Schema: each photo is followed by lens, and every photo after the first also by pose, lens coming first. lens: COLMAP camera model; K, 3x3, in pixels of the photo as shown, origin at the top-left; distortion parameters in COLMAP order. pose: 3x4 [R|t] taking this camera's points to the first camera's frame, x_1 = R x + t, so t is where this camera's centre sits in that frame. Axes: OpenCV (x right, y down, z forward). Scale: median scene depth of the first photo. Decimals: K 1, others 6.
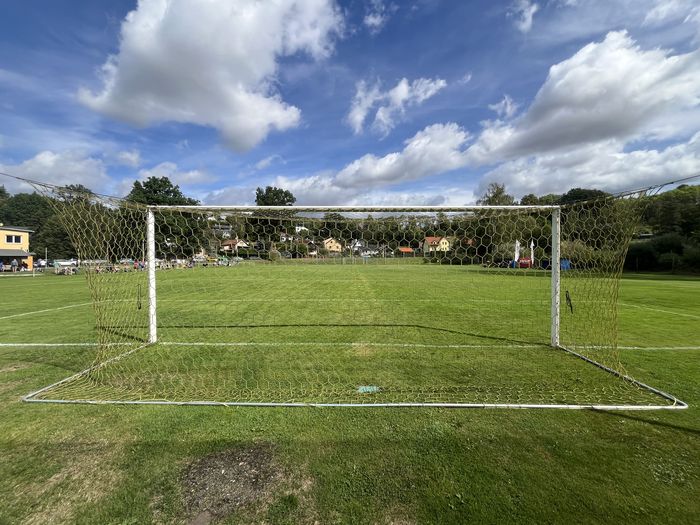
lens RADIAL K [[281.6, 0, 350.0], [0, 281.6, 262.5], [0, 0, 1]] dist [-0.002168, -0.000253]
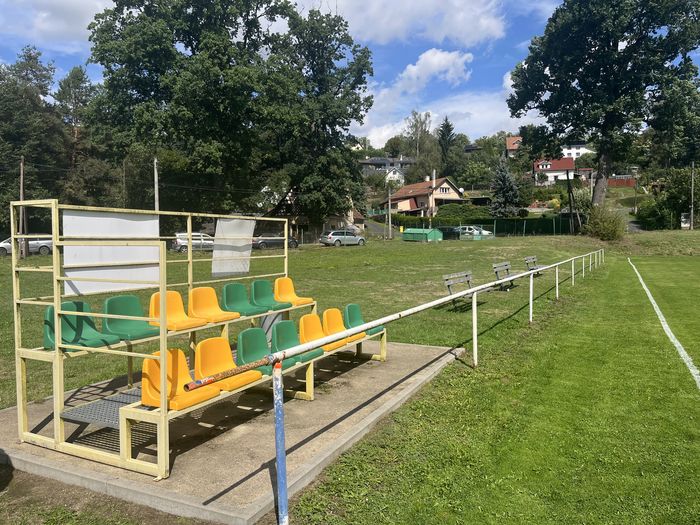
lens RADIAL K [[534.2, 0, 352.2], [0, 534.2, 249.6], [0, 0, 1]] dist [0.056806, -0.072071]
pose [[0.900969, 0.004397, -0.433862, -3.869775], [0.003854, 0.999828, 0.018136, -0.134239], [0.433867, -0.018012, 0.900797, 6.656056]]
